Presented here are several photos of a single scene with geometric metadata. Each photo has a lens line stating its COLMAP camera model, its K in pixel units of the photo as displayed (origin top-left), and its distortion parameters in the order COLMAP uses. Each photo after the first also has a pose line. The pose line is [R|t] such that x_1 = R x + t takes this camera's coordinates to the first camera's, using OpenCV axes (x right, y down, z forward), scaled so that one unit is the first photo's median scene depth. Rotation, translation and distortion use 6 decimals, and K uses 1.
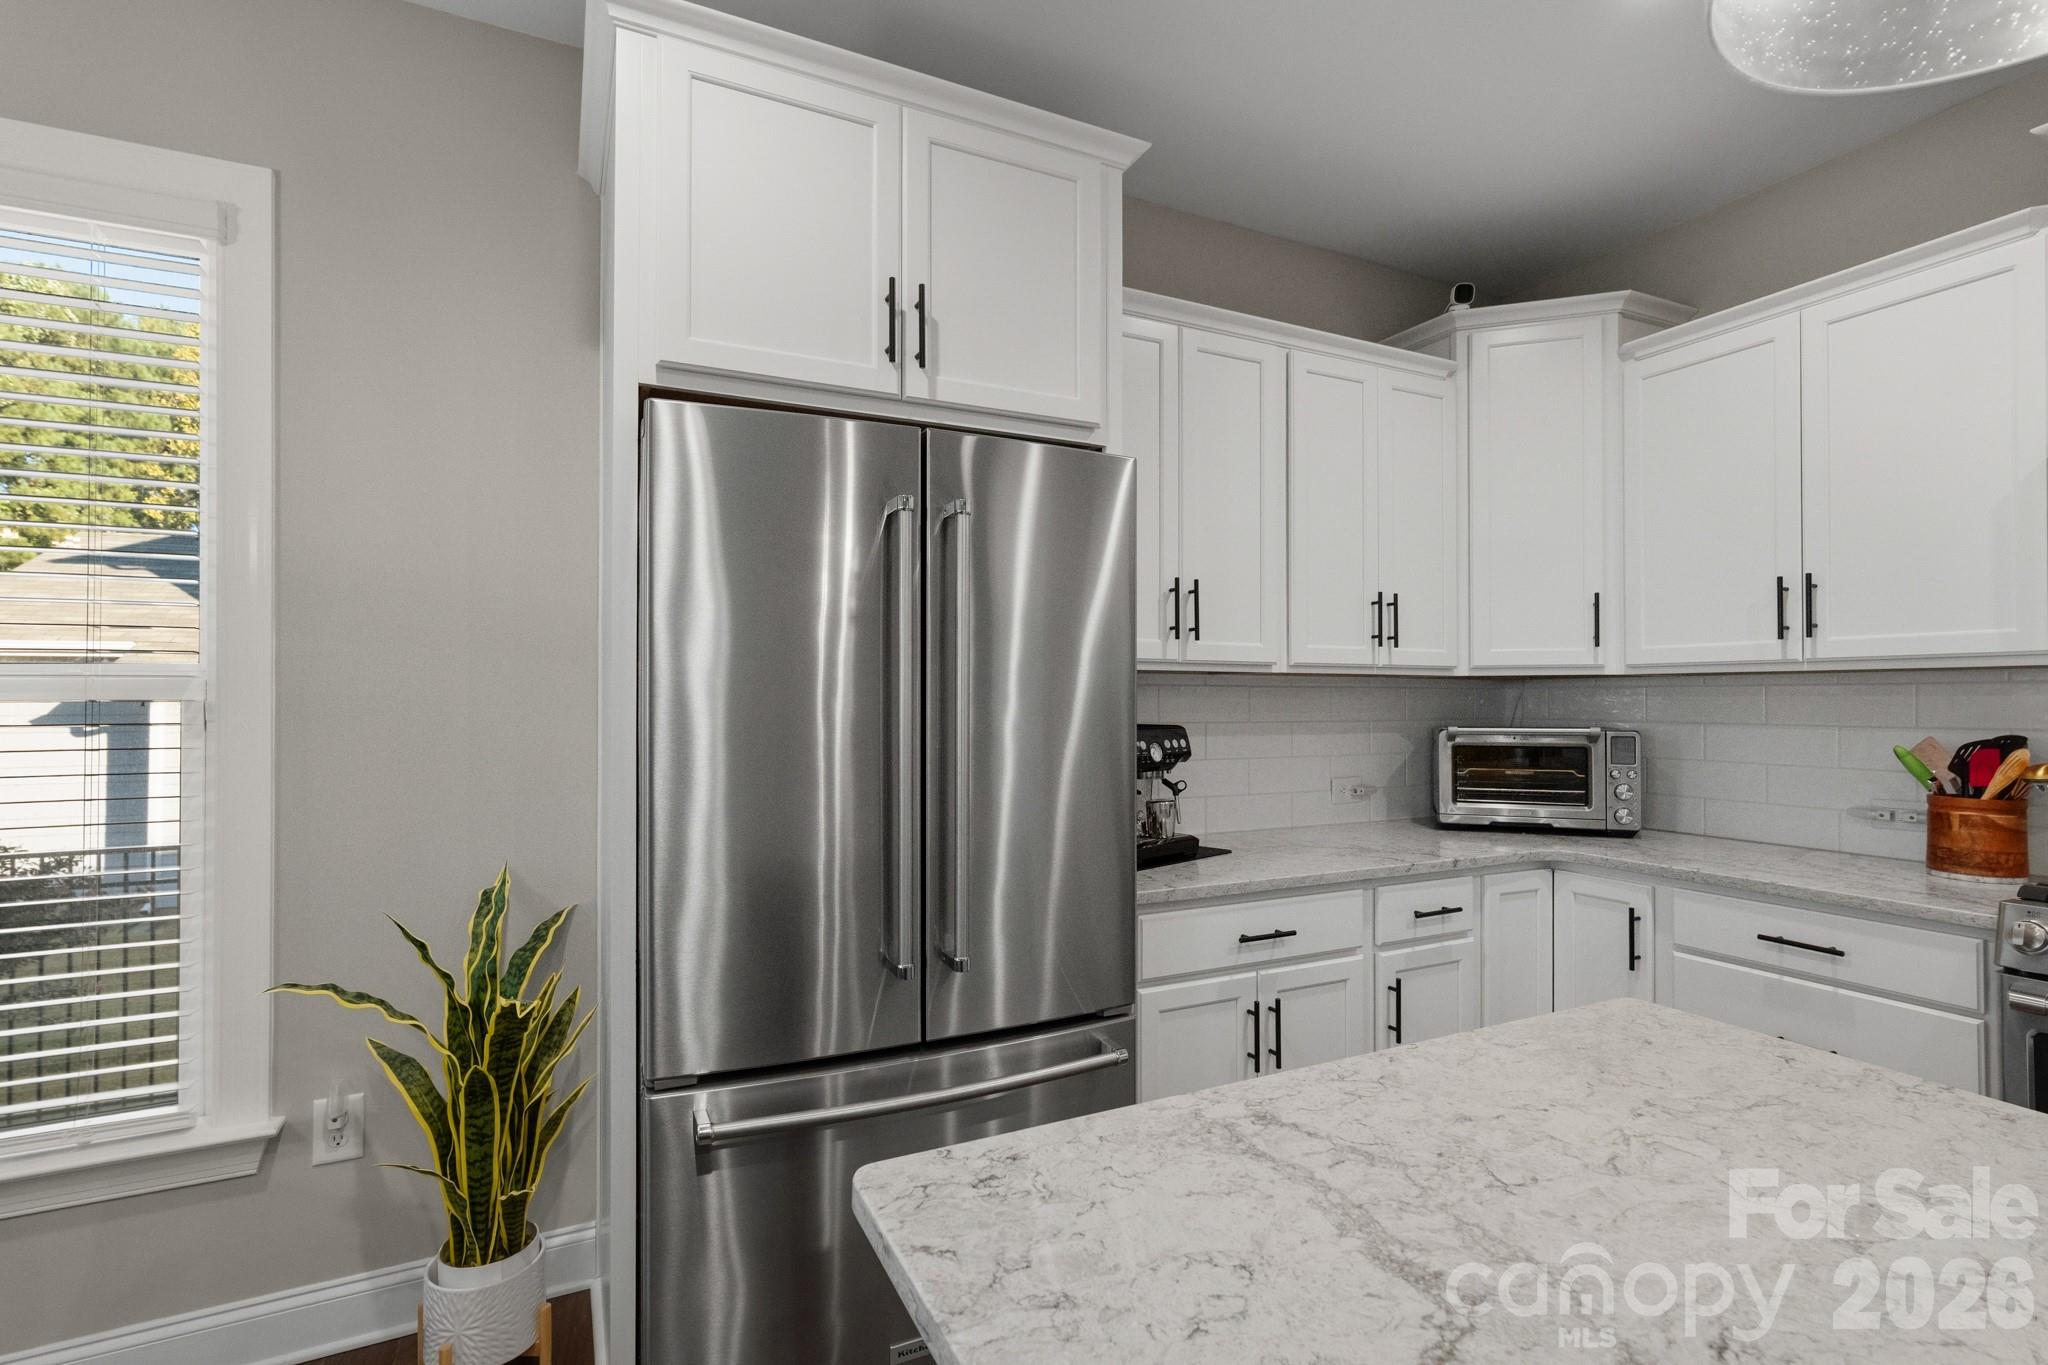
lens RADIAL K [[950.5, 0, 1024.0], [0, 950.5, 682.5], [0, 0, 1]] dist [0.000733, 0.001040]
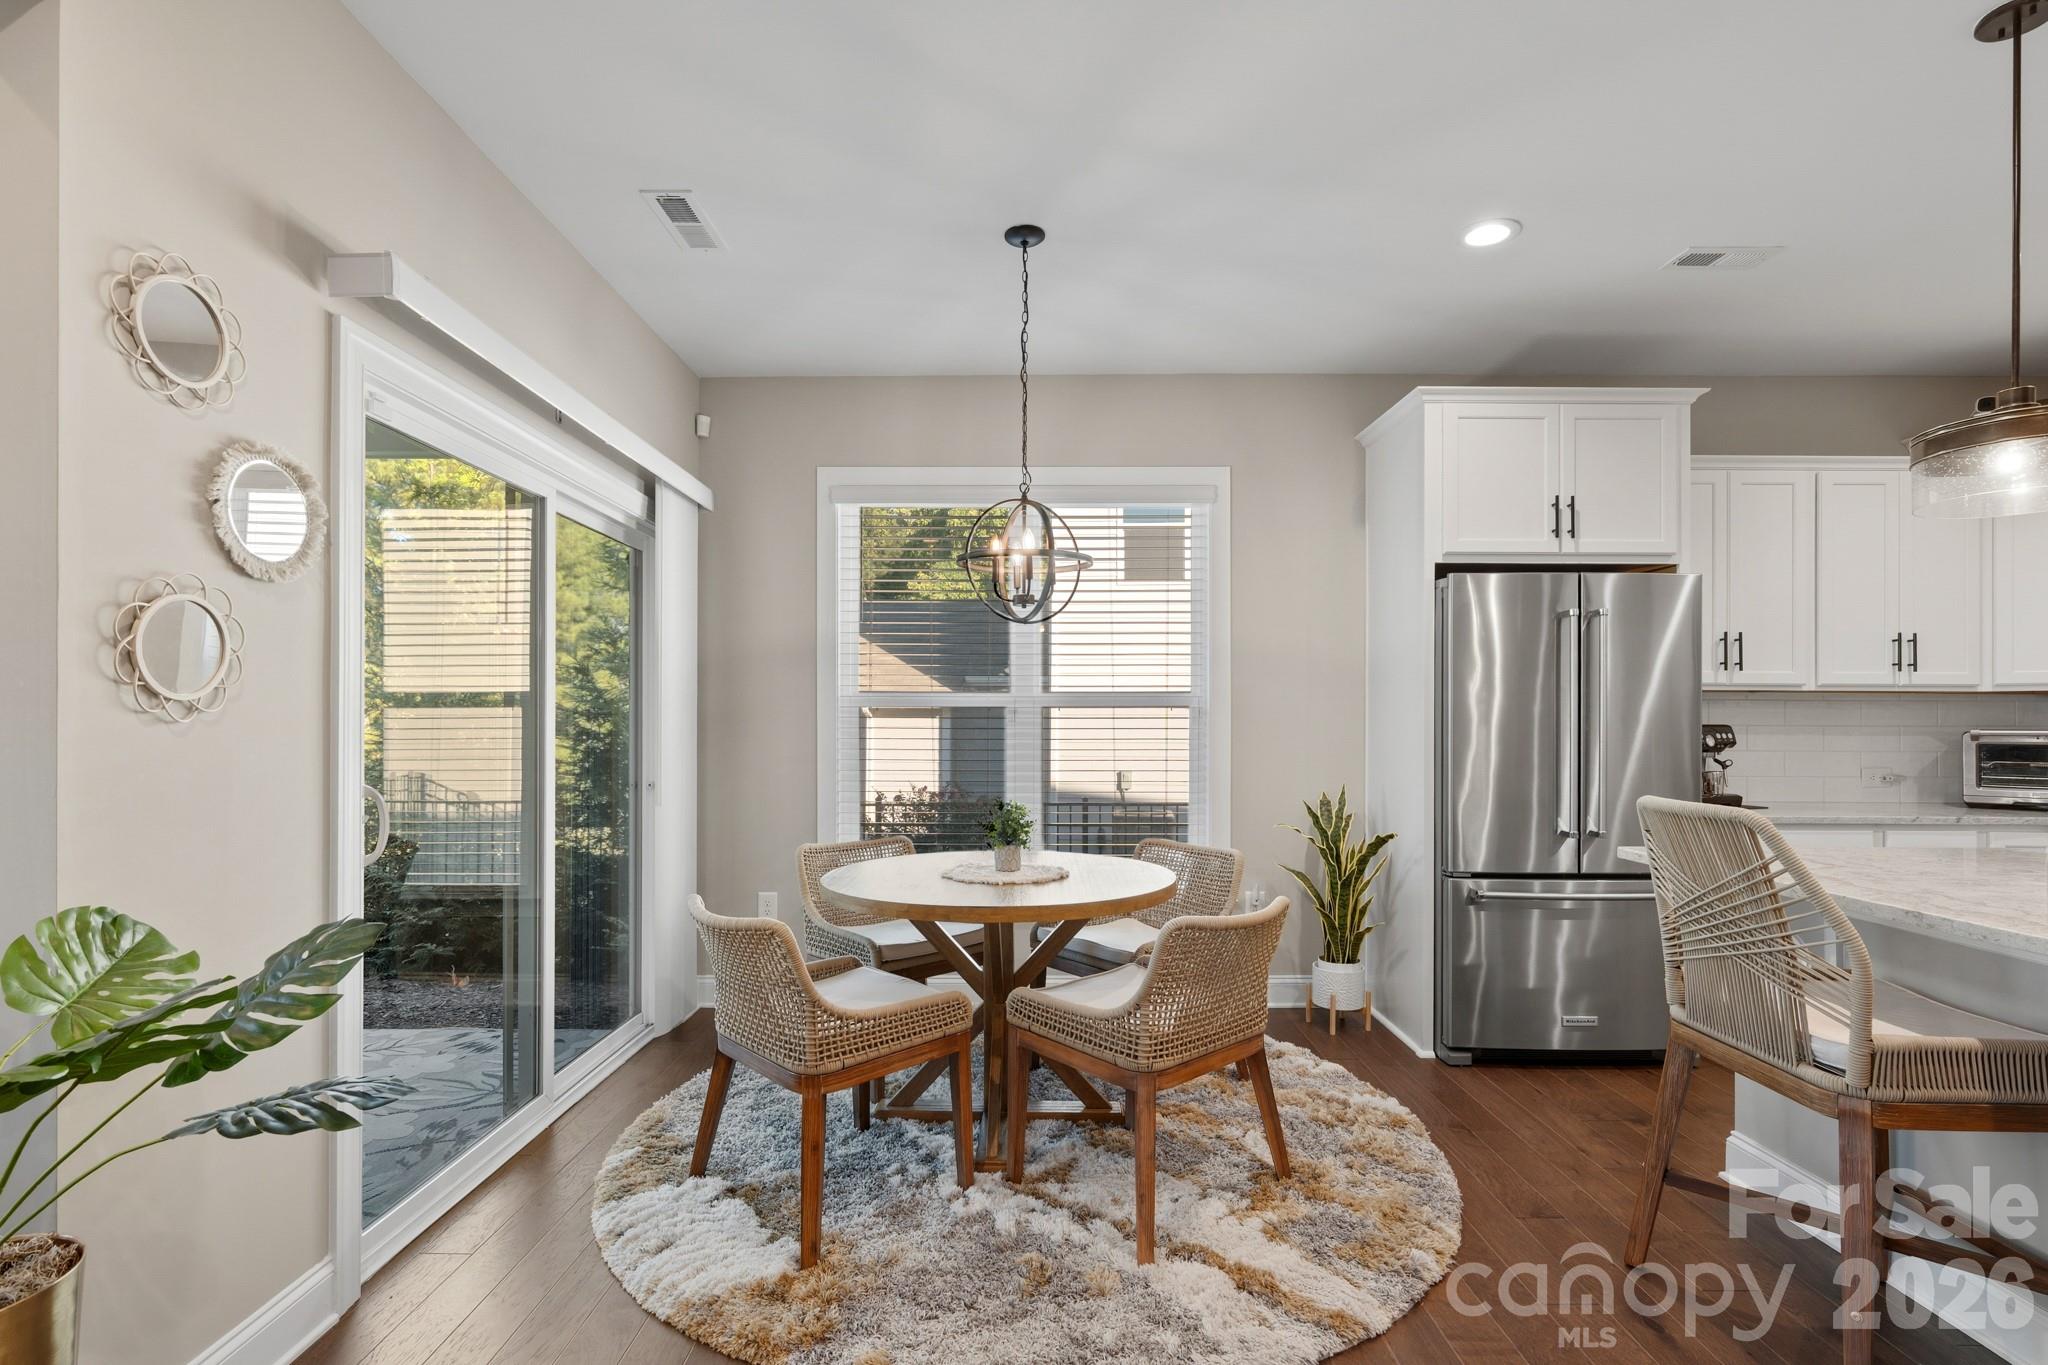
lens RADIAL K [[968.4, 0, 1025.8], [0, 968.4, 713.4], [0, 0, 1]] dist [-0.014675, 0.011606]
pose [[0.898794, 0.000300, -0.438371, -0.180811], [0.003663, 0.999960, 0.008197, 0.009072], [0.438356, -0.008973, 0.898757, -0.944908]]
